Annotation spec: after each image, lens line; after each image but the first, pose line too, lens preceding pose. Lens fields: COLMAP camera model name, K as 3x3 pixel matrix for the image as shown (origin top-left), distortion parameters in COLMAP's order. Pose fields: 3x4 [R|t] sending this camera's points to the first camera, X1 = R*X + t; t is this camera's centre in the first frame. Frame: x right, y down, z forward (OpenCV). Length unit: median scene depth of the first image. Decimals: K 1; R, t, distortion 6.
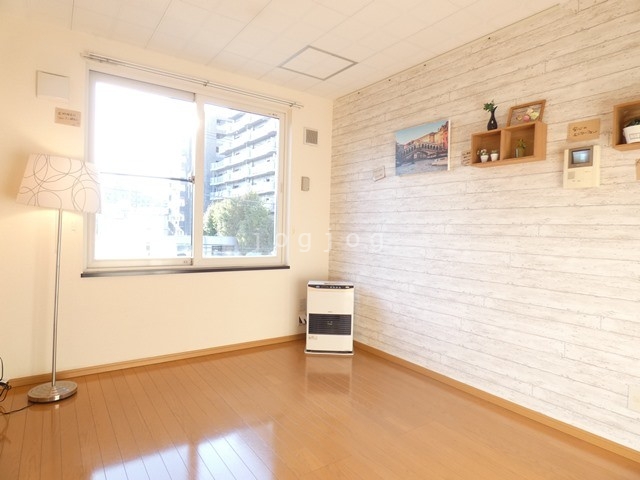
lens RADIAL K [[380.4, 0, 320.2], [0, 380.4, 239.1], [0, 0, 1]] dist [-0.016784, -0.000475]
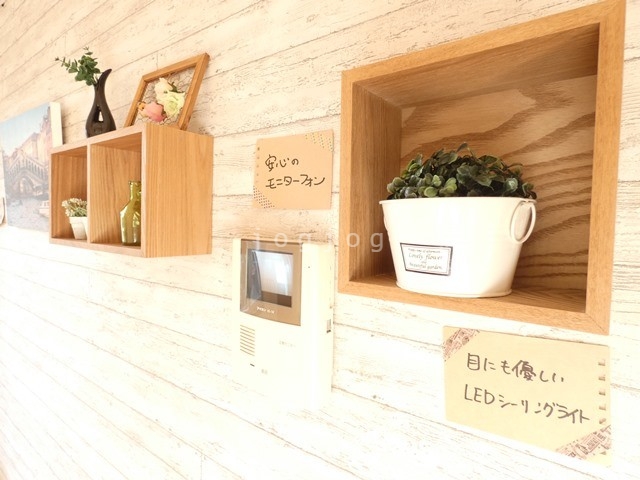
lens RADIAL K [[380.4, 0, 320.1], [0, 380.4, 238.0], [0, 0, 1]] dist [-0.016784, -0.000475]
pose [[0.957111, -0.019292, 0.289077, 0.609874], [0.009827, 0.999368, 0.034160, -0.238078], [-0.289554, -0.029854, 0.956696, 0.697601]]
